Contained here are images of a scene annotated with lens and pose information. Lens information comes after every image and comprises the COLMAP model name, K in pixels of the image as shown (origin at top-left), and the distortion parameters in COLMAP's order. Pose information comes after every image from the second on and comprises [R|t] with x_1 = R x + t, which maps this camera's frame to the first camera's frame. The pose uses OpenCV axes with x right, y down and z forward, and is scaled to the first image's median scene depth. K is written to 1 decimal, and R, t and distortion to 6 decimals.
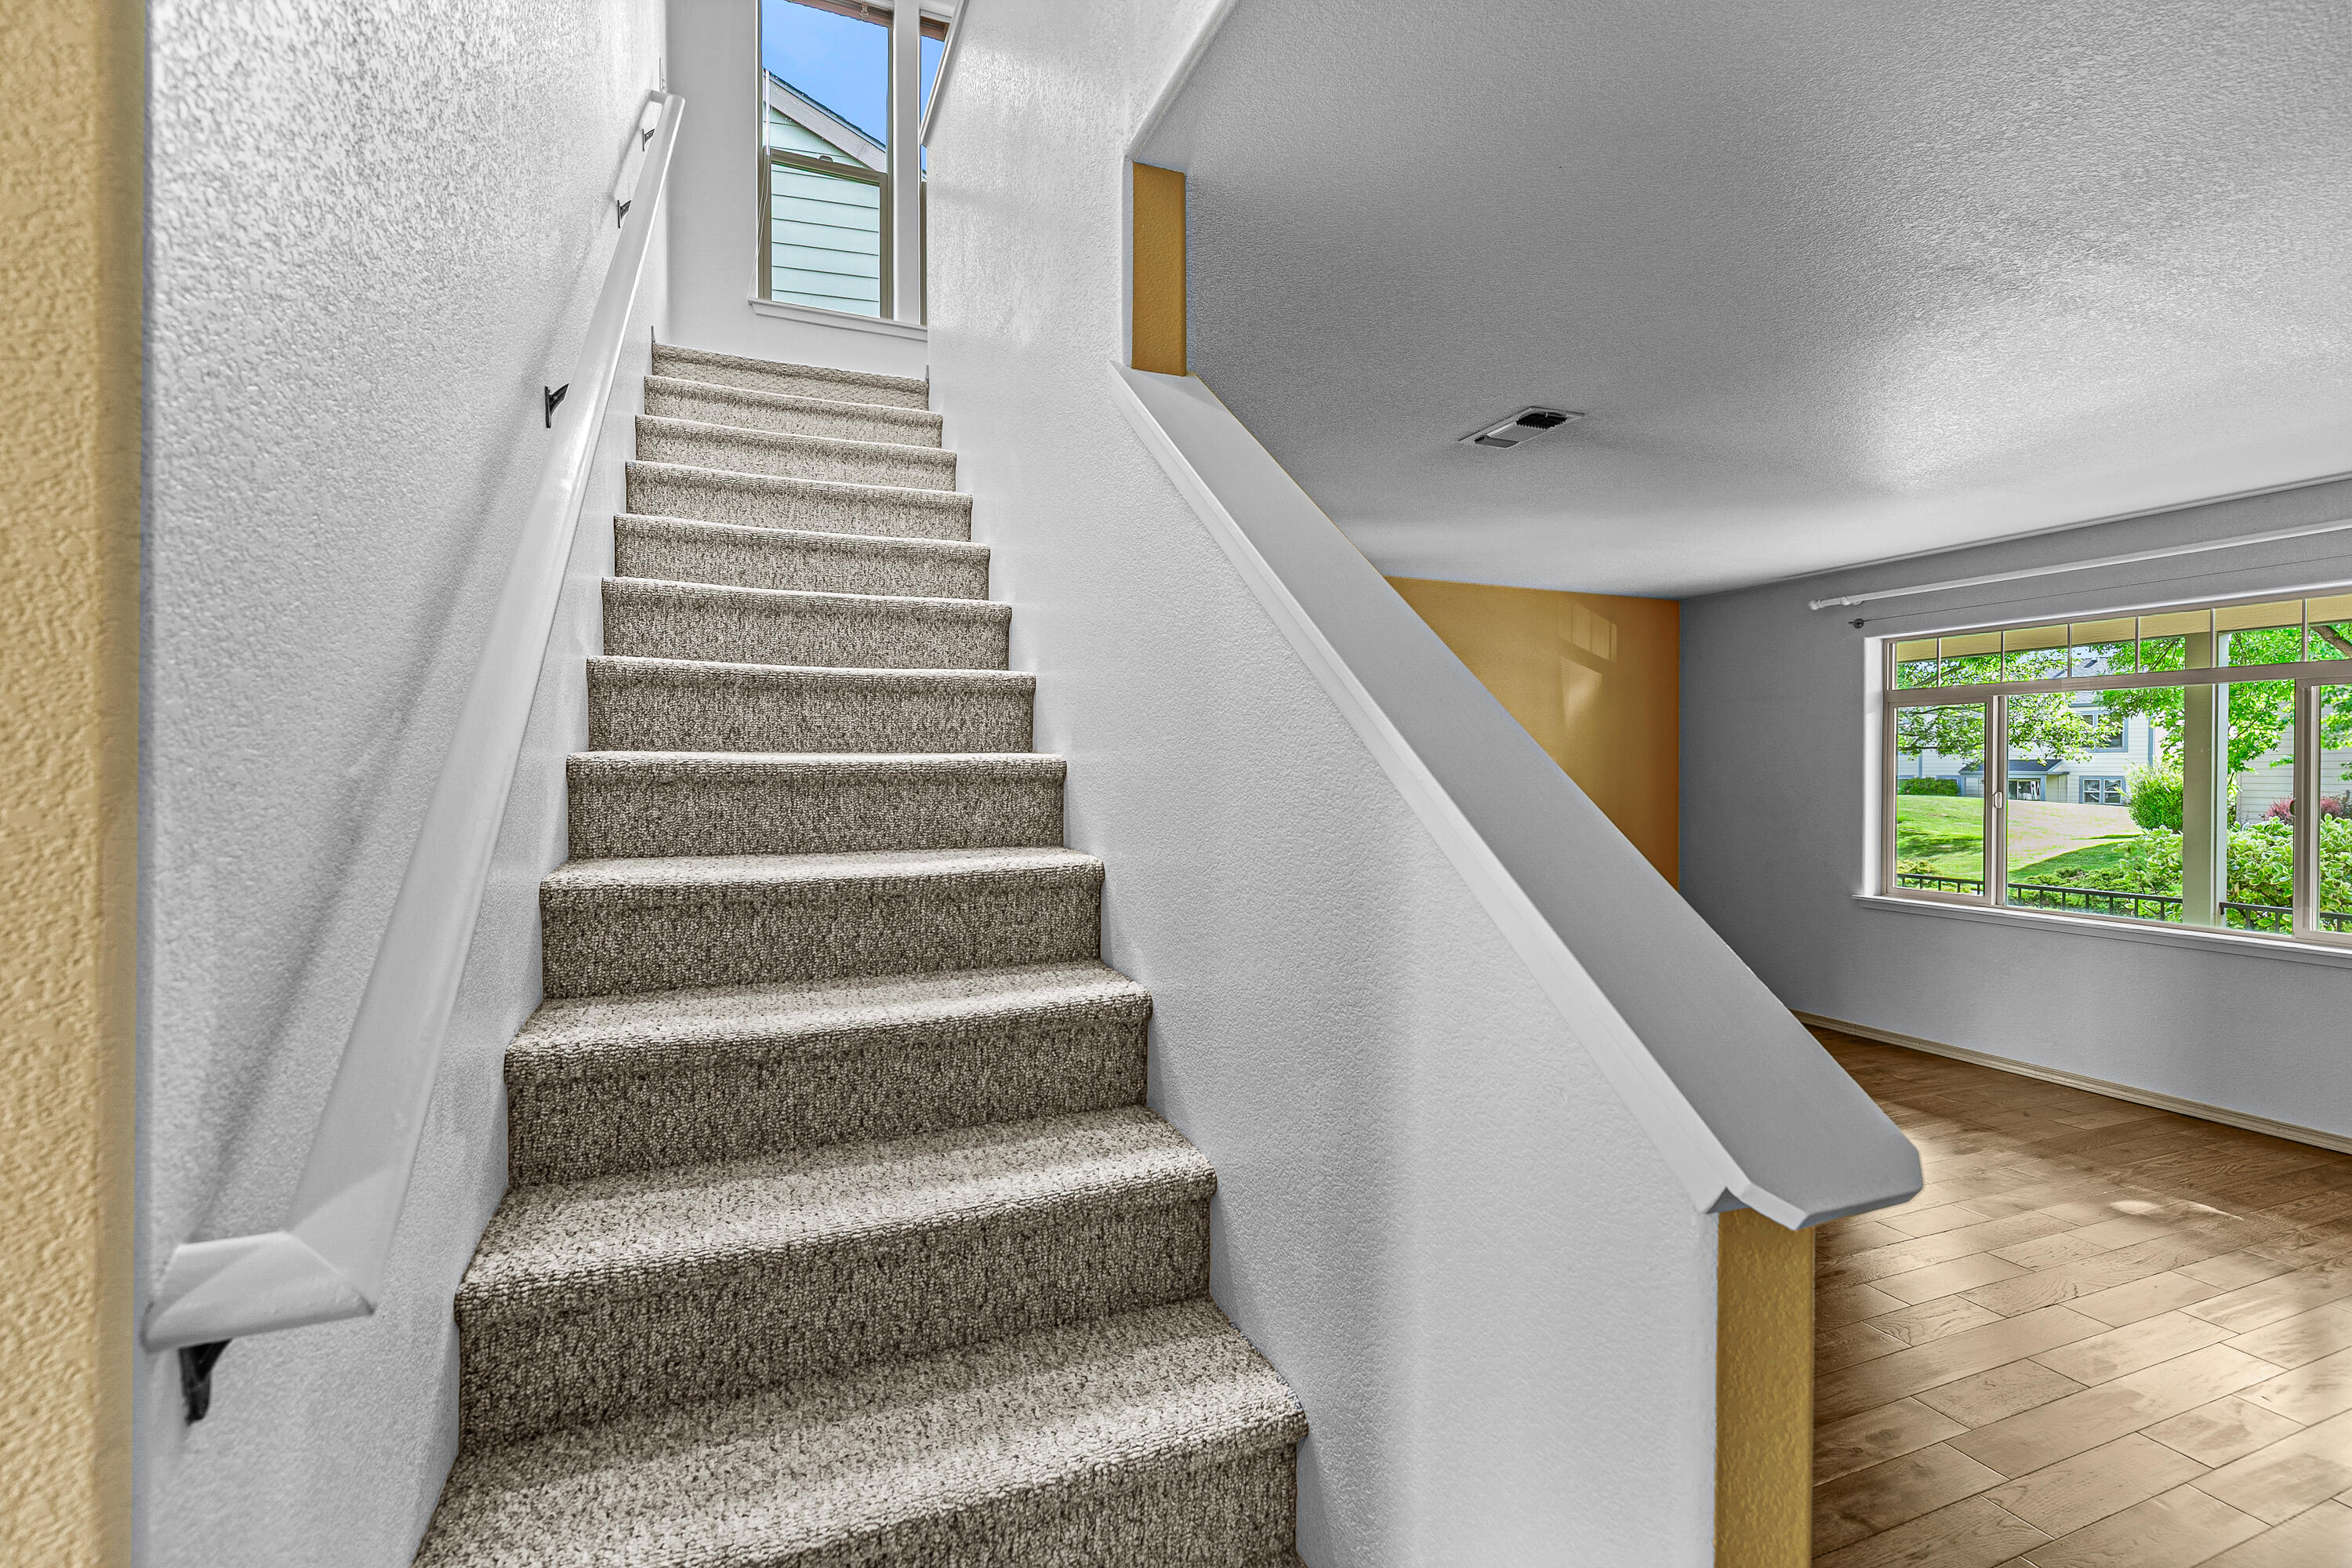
lens RADIAL K [[1069.8, 0, 1179.0], [0, 1069.8, 773.9], [0, 0, 1]] dist [0.008428, -0.001816]
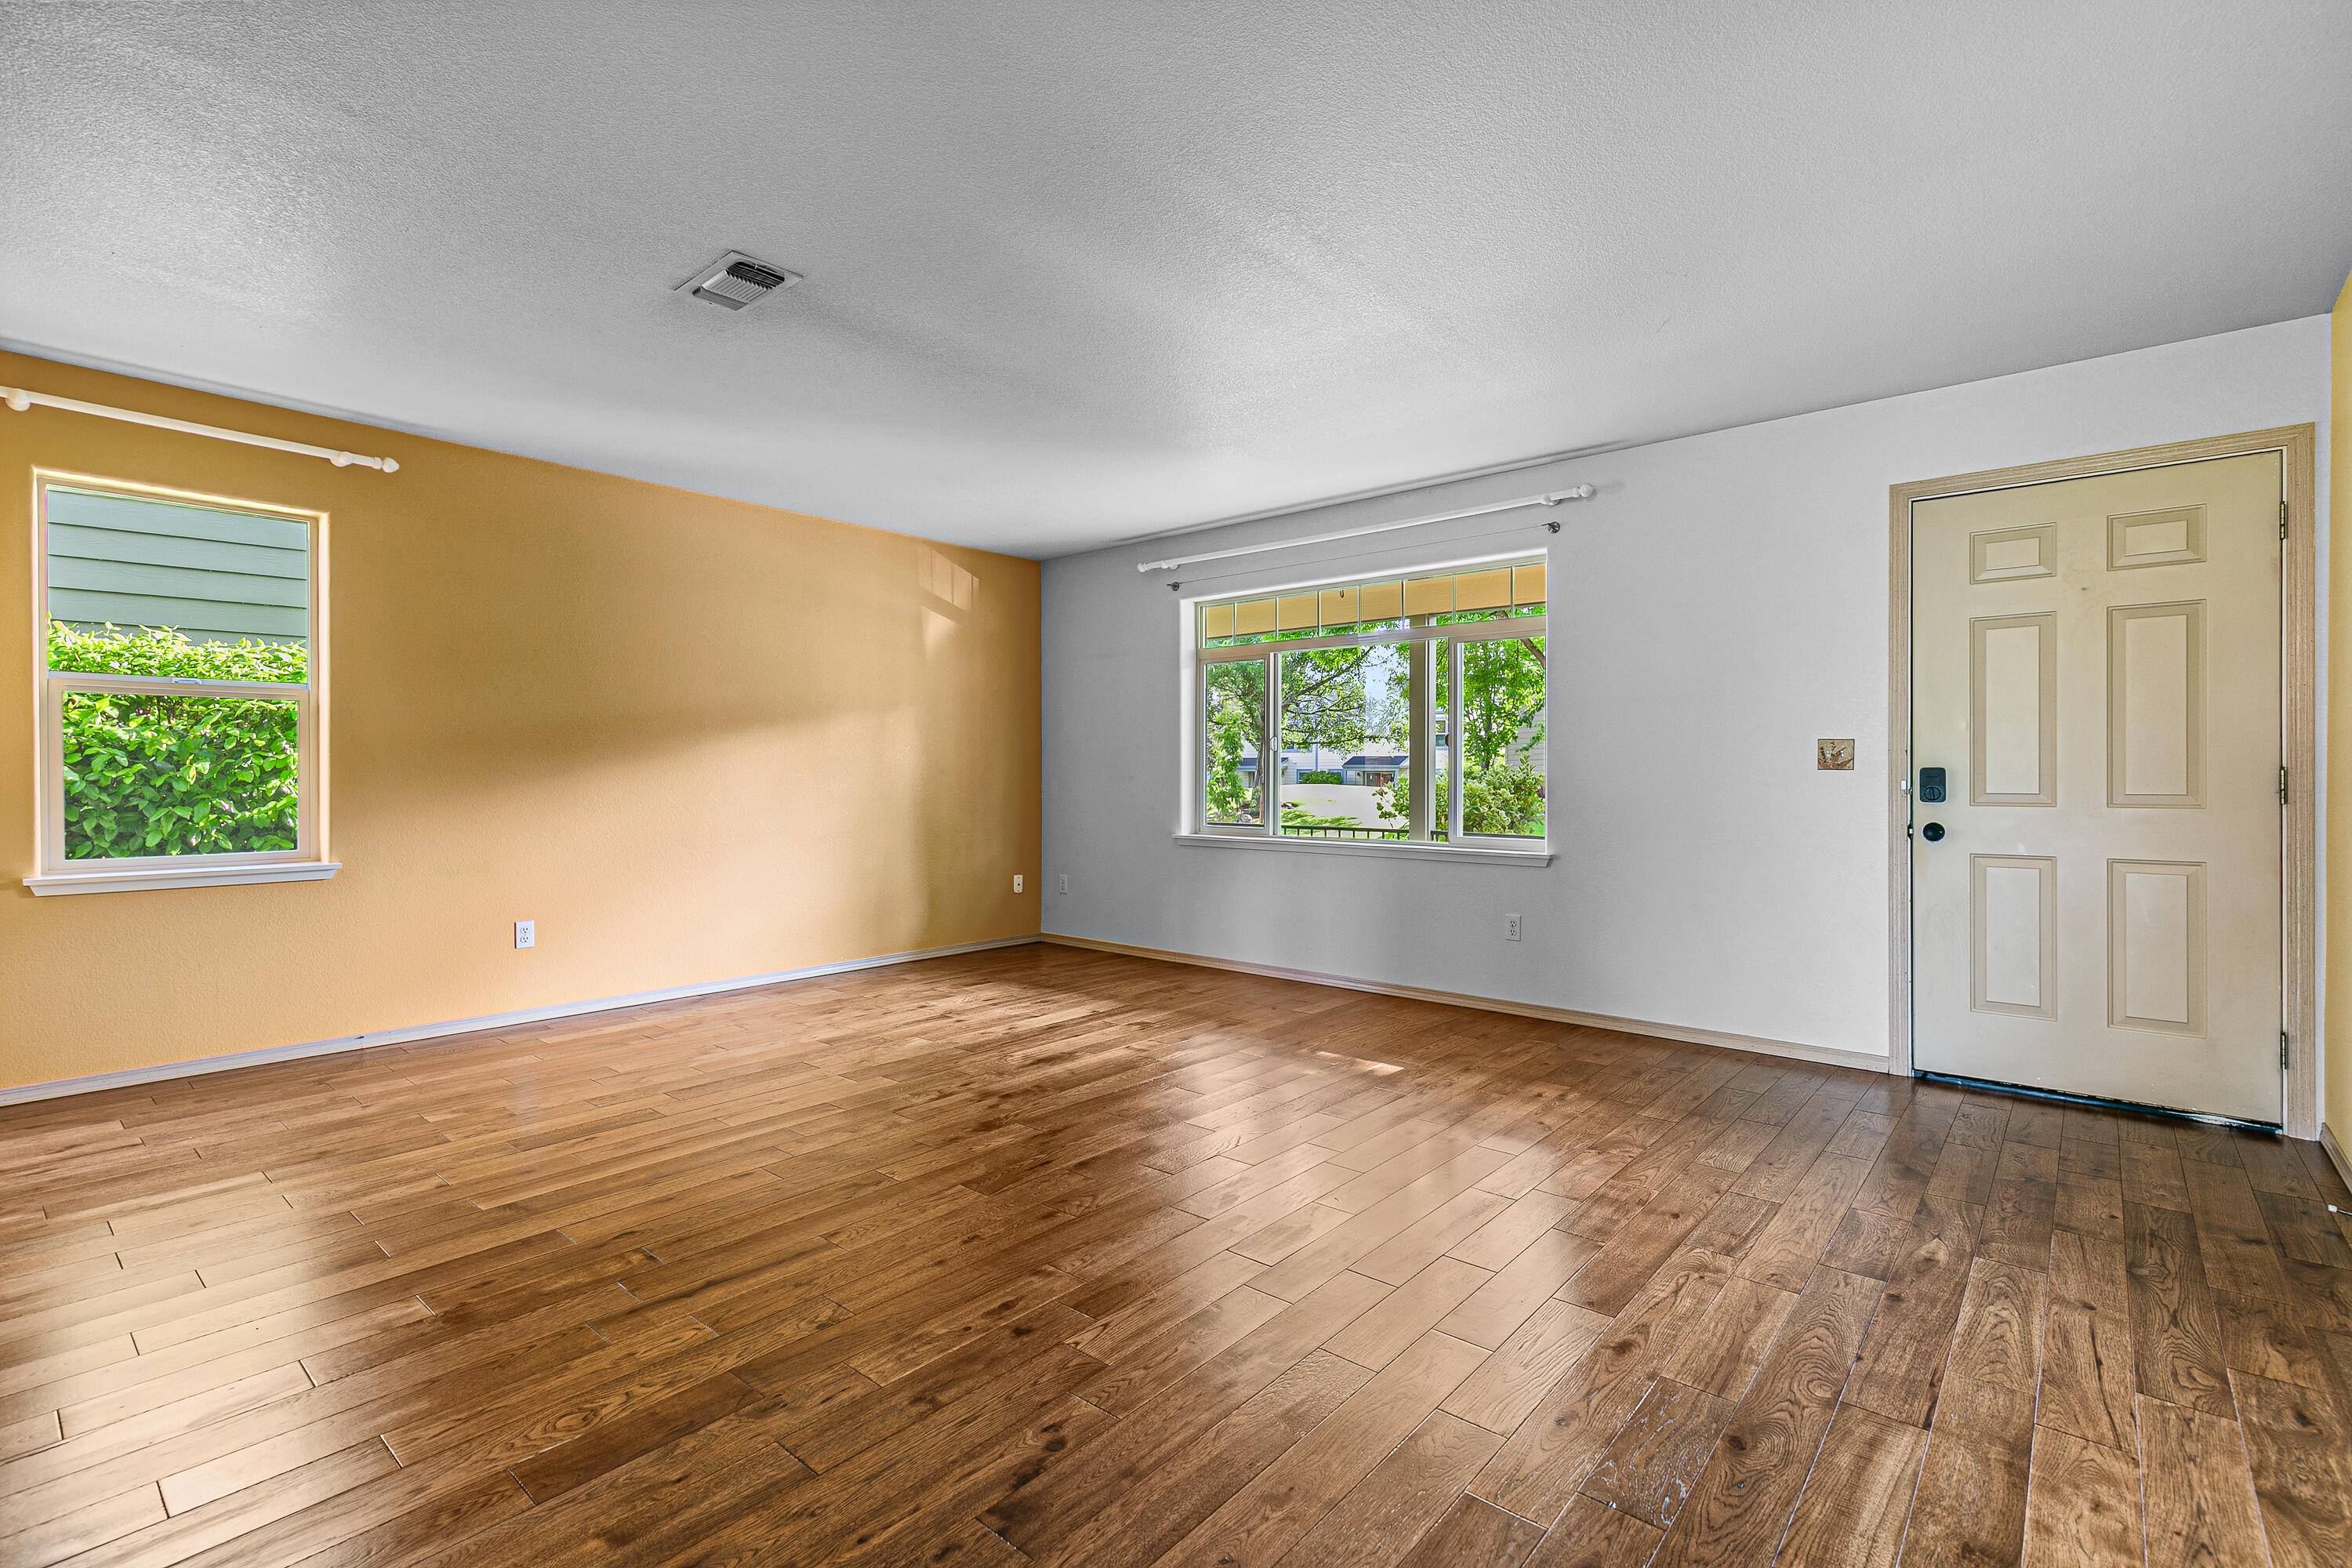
lens RADIAL K [[1069.8, 0, 1181.1], [0, 1069.8, 781.3], [0, 0, 1]] dist [0.008428, -0.001816]
pose [[0.893289, -0.006599, 0.449434, 0.146832], [0.004408, 0.999973, 0.005922, 0.052715], [-0.449461, -0.003309, 0.893294, 0.021860]]
